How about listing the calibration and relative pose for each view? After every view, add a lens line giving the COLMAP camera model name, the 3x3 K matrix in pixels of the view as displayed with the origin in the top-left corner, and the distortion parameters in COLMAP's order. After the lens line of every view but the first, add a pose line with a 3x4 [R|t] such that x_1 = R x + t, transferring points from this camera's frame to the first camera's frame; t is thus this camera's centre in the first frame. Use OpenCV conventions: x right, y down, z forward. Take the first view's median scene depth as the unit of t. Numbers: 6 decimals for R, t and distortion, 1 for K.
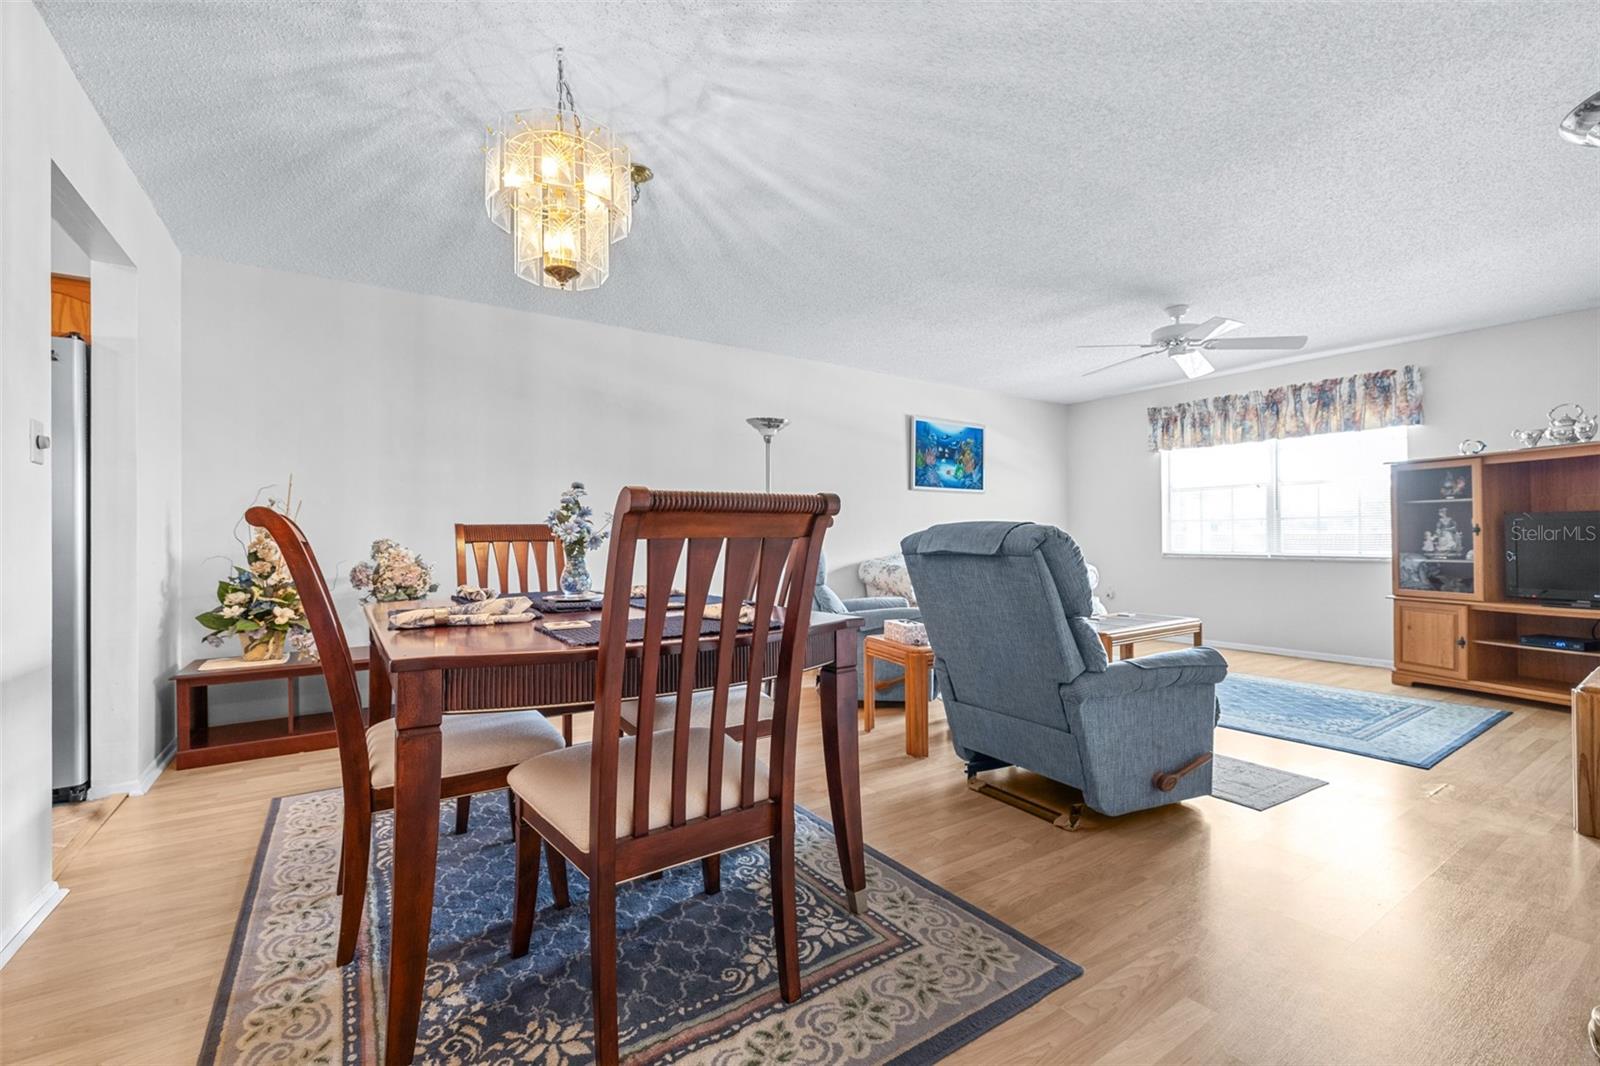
lens RADIAL K [[678.0, 0, 797.2], [0, 678.0, 530.5], [0, 0, 1]] dist [0.002873, 0.000189]
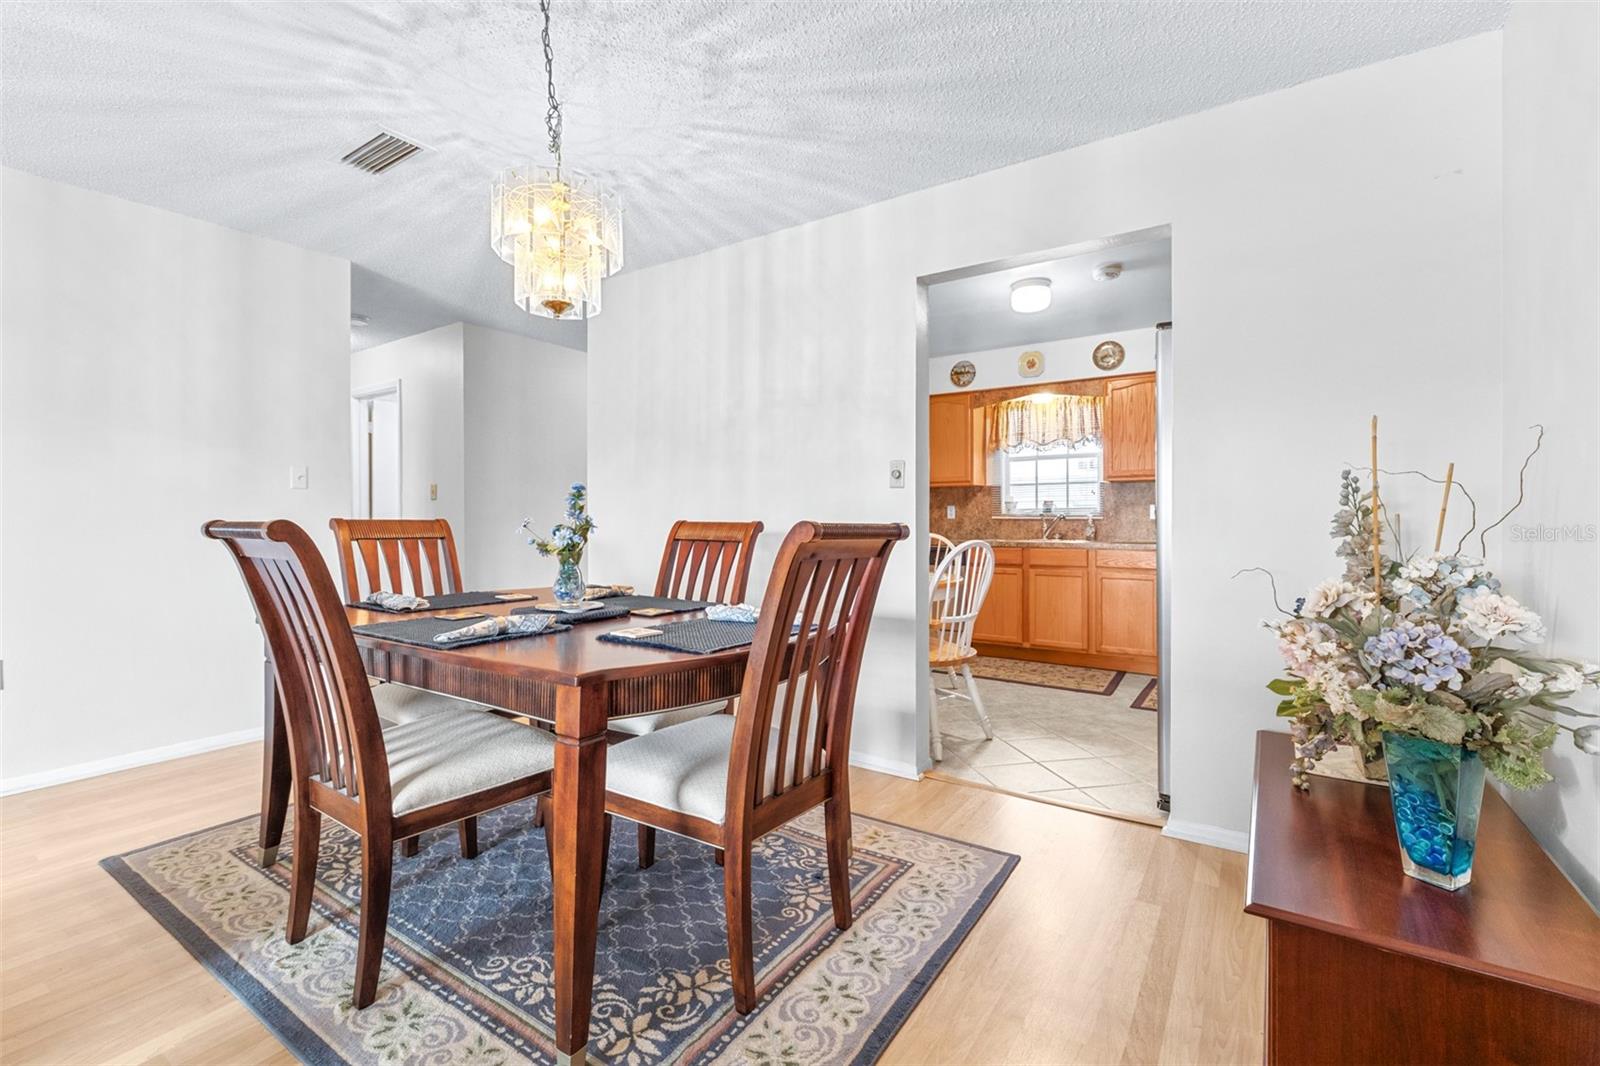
lens RADIAL K [[693.6, 0, 799.8], [0, 693.6, 518.2], [0, 0, 1]] dist [-0.008264, -0.000481]
pose [[-0.928187, 0.004719, -0.372085, -0.121602], [0.009082, 0.999909, -0.009973, -0.005825], [0.372004, -0.012636, -0.928145, 0.916226]]
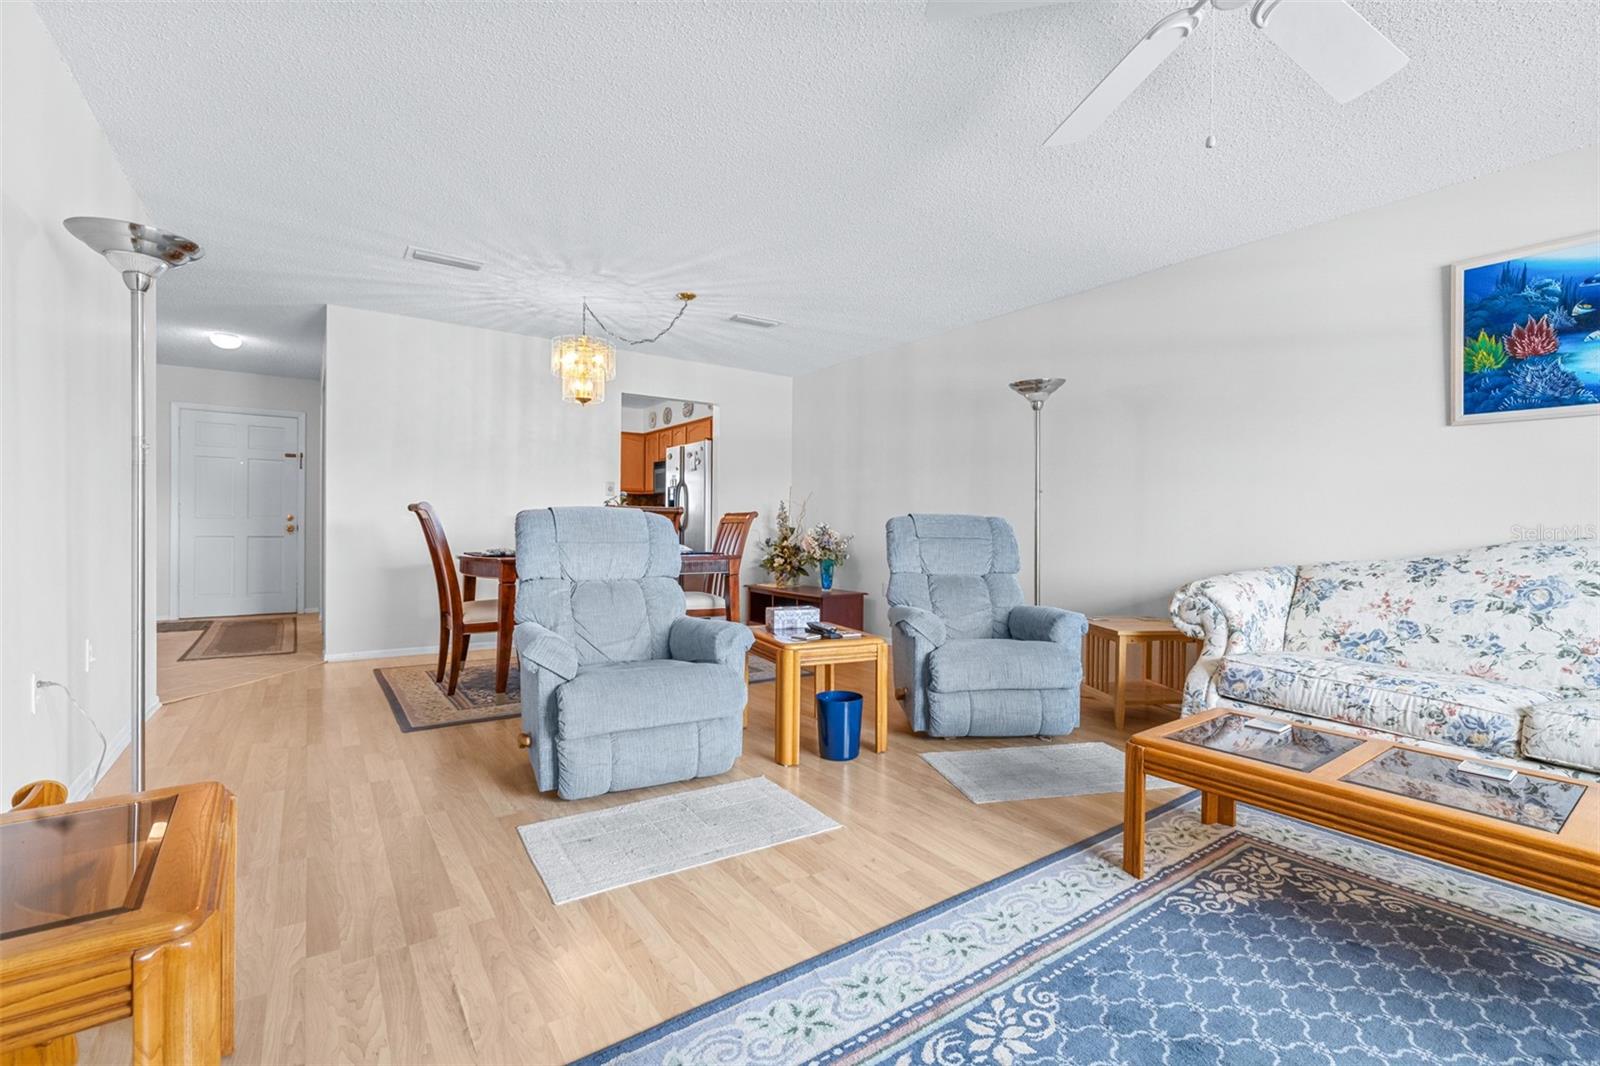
lens RADIAL K [[724.6, 0, 805.8], [0, 724.6, 529.8], [0, 0, 1]] dist [0.000780, -0.000058]
pose [[0.011188, 0.009662, -0.999891, 0.841804], [-0.000255, 0.999953, 0.009660, 0.009372], [0.999937, 0.000147, 0.011190, 0.707174]]
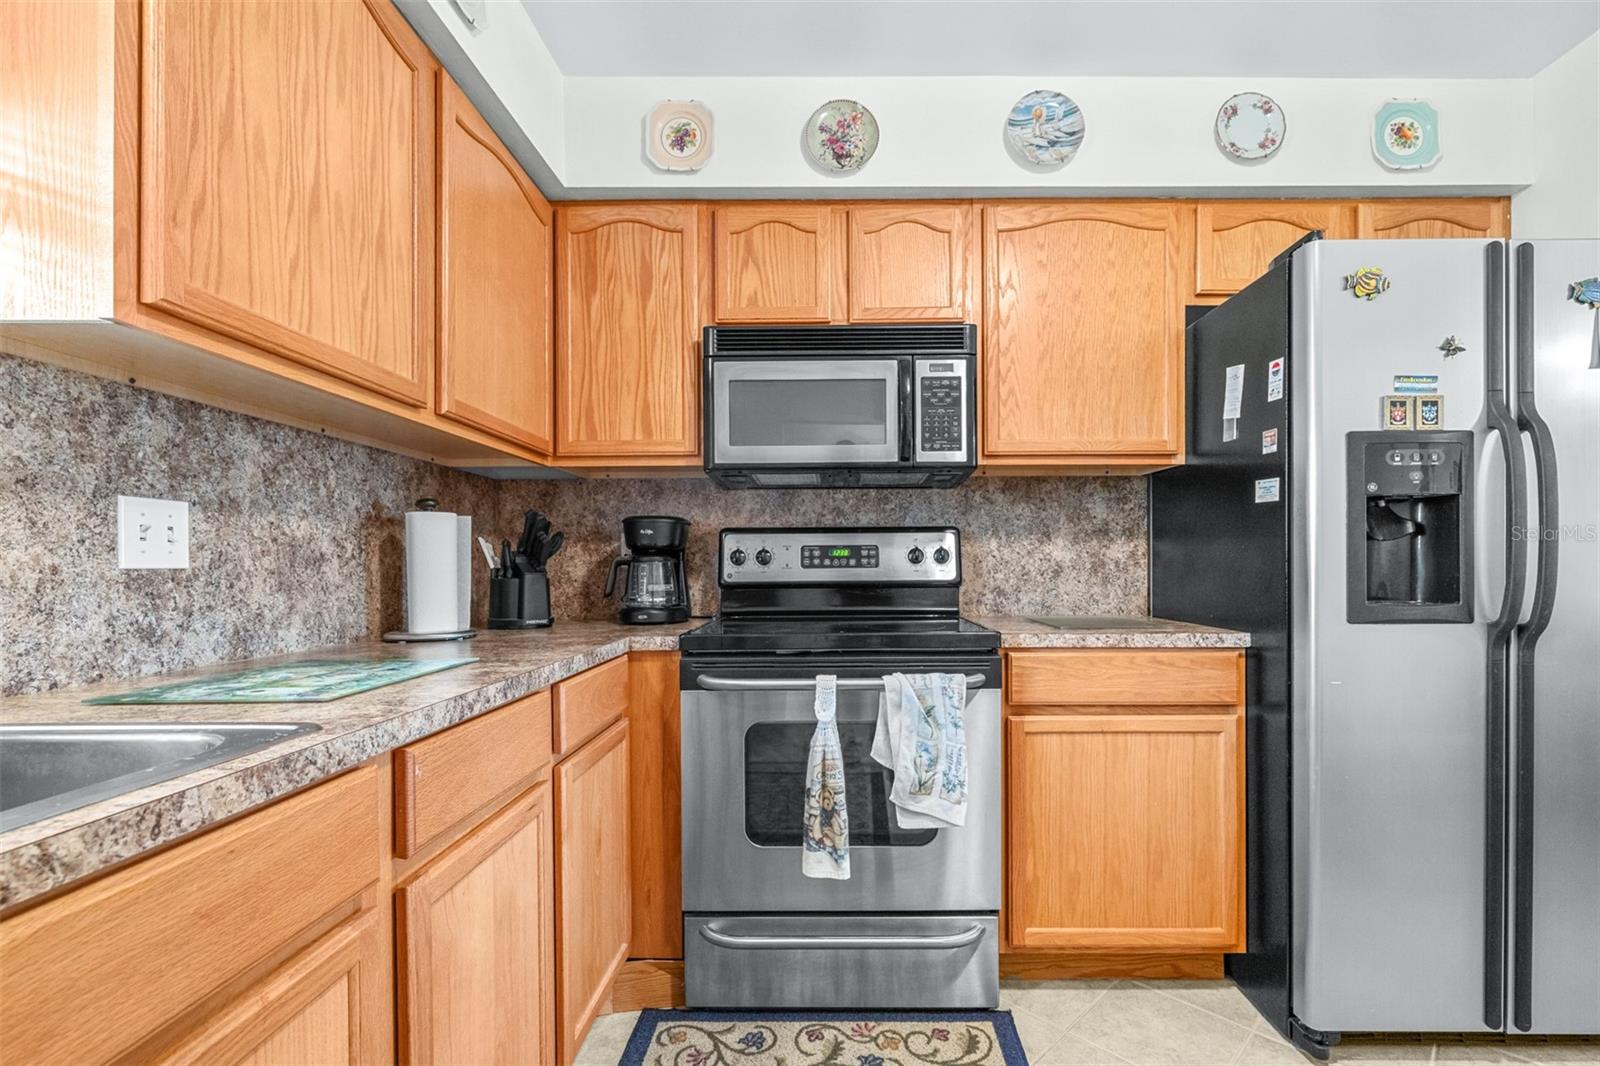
lens RADIAL K [[702.2, 0, 833.7], [0, 702.2, 563.7], [0, 0, 1]] dist [-0.001560, 0.000204]
pose [[0.823823, 0.002089, -0.566843, -0.723895], [0.004564, 0.999936, 0.010318, -0.012662], [0.566829, -0.011087, 0.823761, 0.049654]]
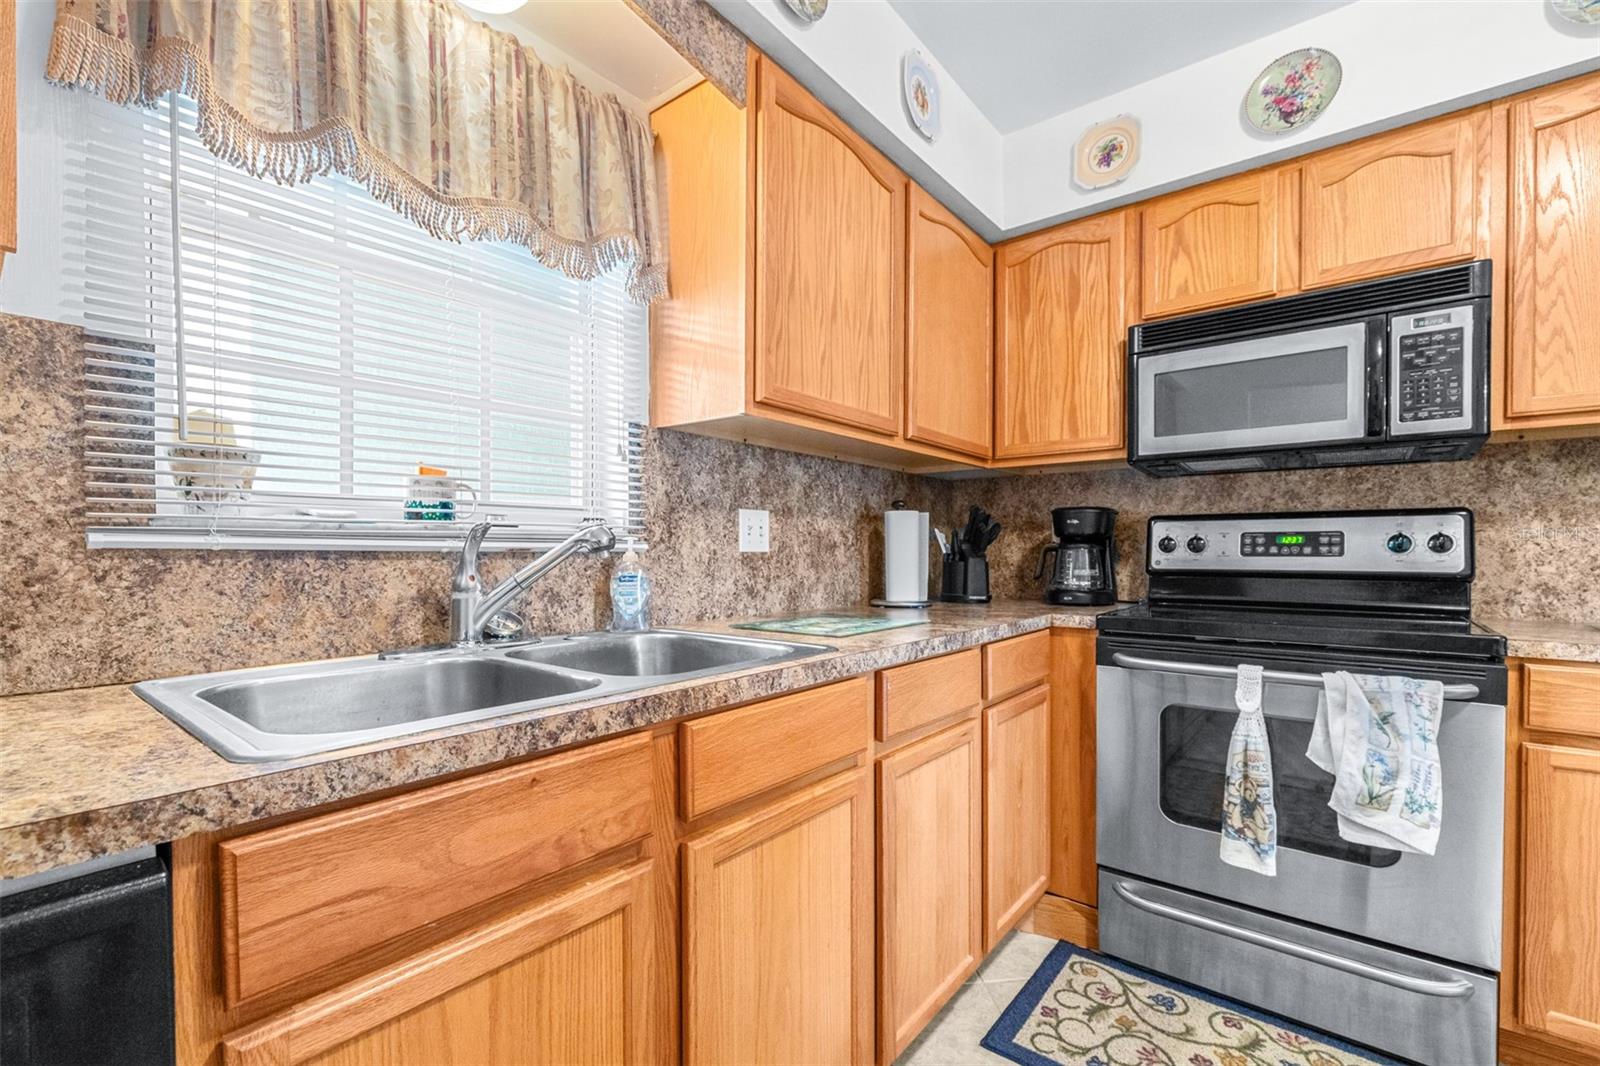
lens RADIAL K [[691.6, 0, 800.8], [0, 691.6, 555.9], [0, 0, 1]] dist [0.000728, -0.000287]
pose [[0.292423, 0.014994, -0.956172, -0.668367], [0.004750, 0.999842, 0.017131, -0.013965], [0.956277, -0.009551, 0.292306, 0.026351]]
